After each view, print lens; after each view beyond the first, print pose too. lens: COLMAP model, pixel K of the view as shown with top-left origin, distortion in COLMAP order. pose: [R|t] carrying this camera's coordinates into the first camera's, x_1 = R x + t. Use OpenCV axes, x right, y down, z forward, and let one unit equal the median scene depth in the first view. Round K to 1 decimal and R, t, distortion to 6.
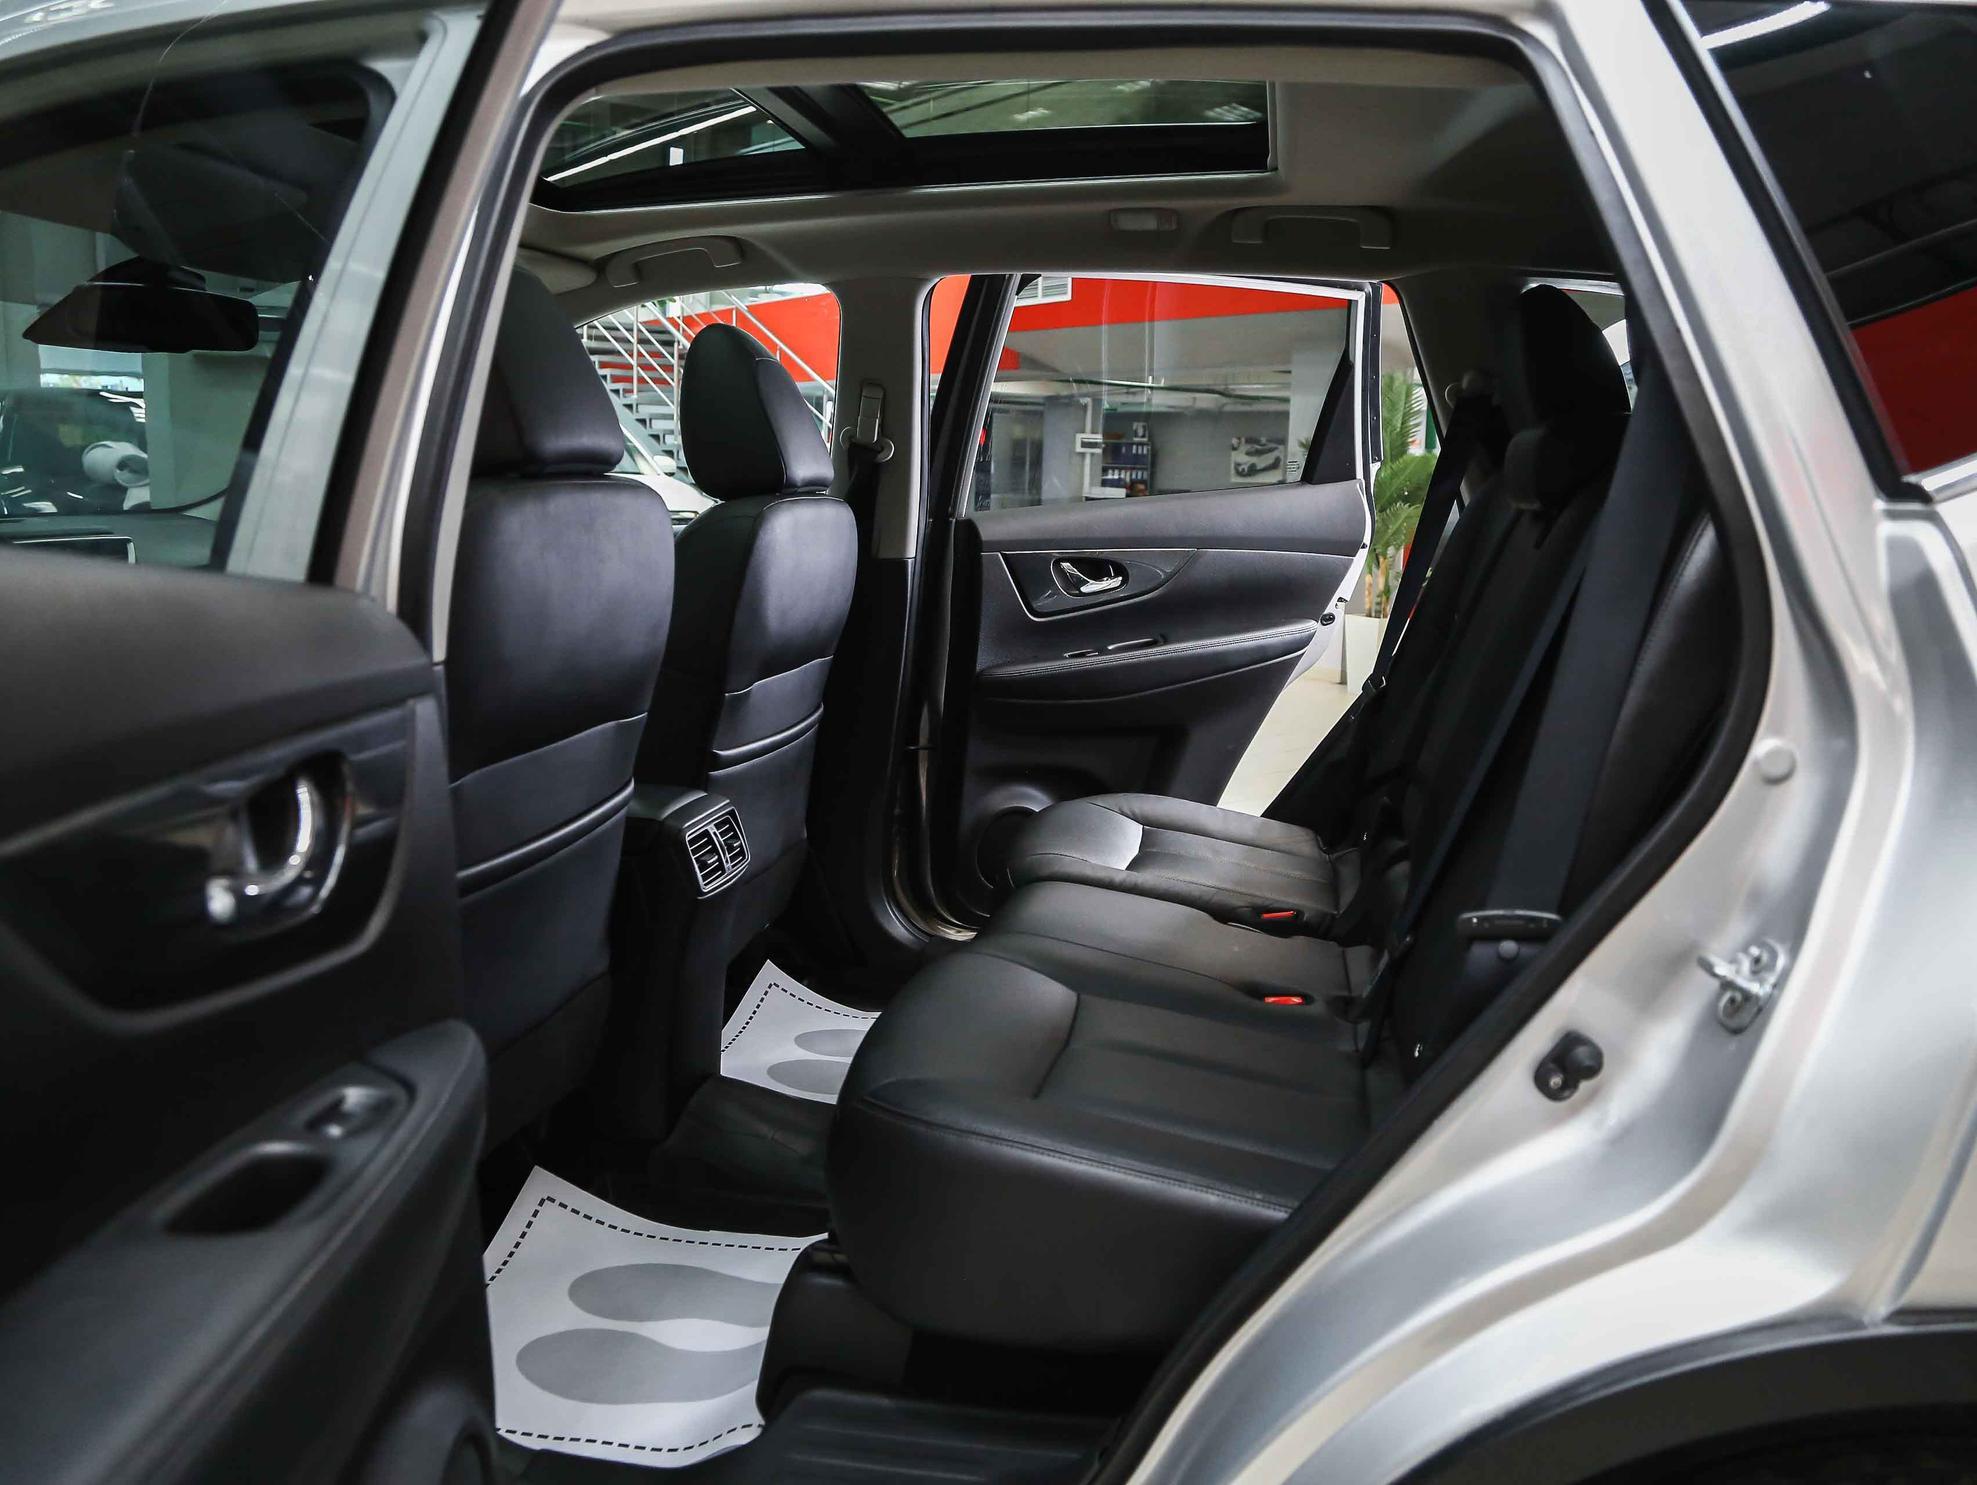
lens RADIAL K [[1548.7, 0, 991.5], [0, 1548.7, 766.8], [0, 0, 1]] dist [-0.133893, 0.093785]
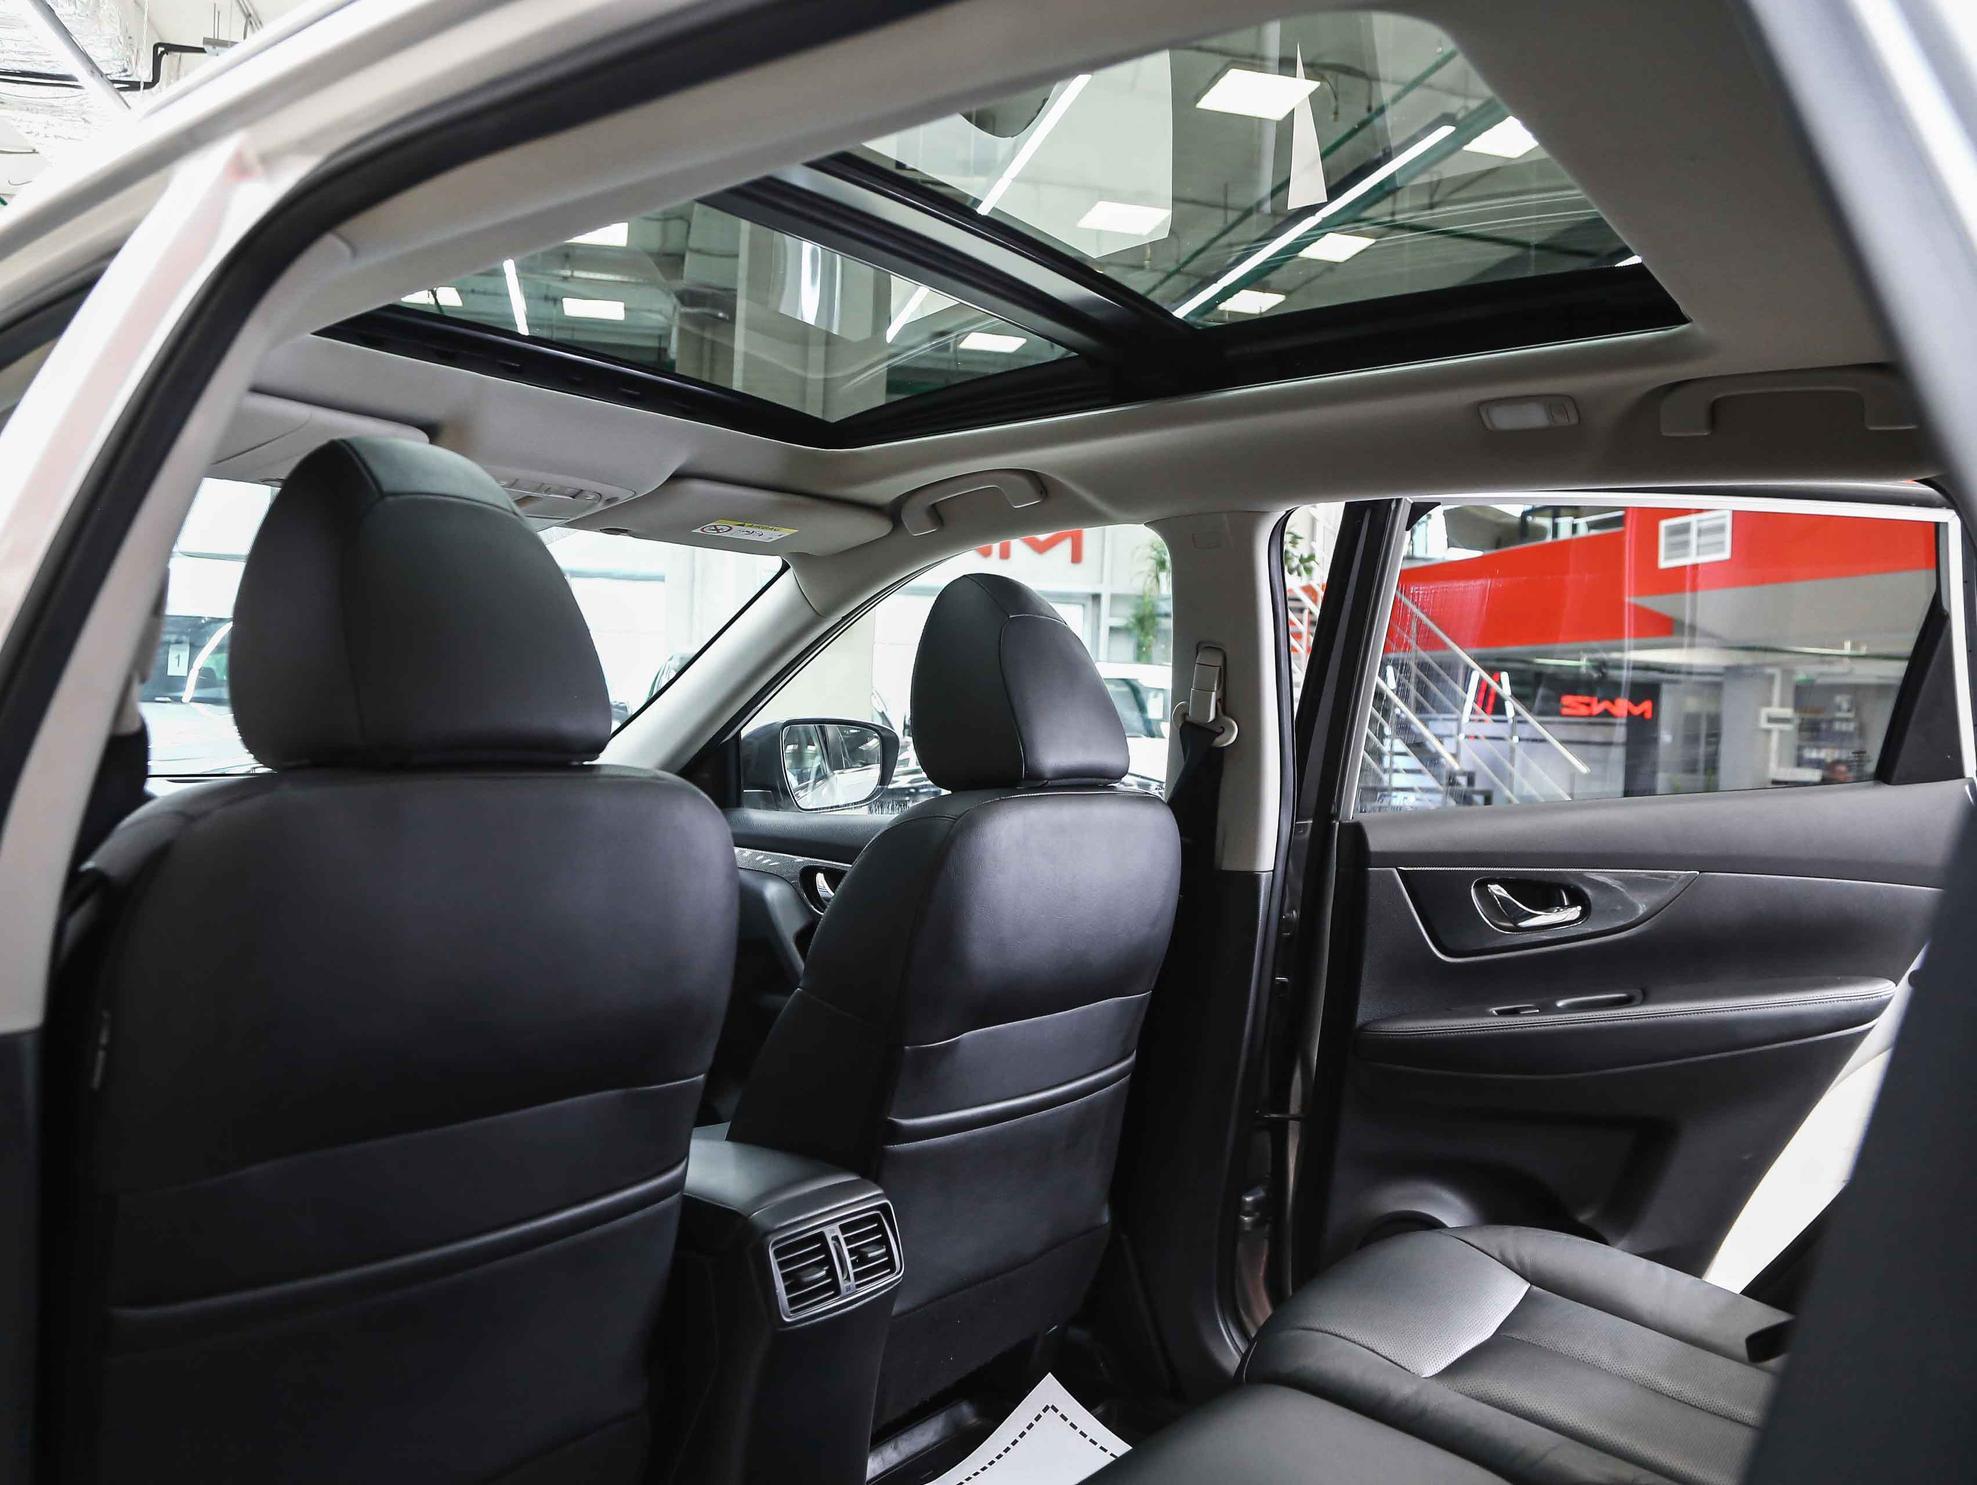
lens RADIAL K [[1548.7, 0, 991.5], [0, 1548.7, 766.8], [0, 0, 1]] dist [-0.133893, 0.093785]
pose [[0.901580, 0.022503, -0.432027, 0.144997], [-0.095946, 0.984177, -0.148961, -0.055990], [0.421839, 0.175752, 0.889474, 0.239365]]
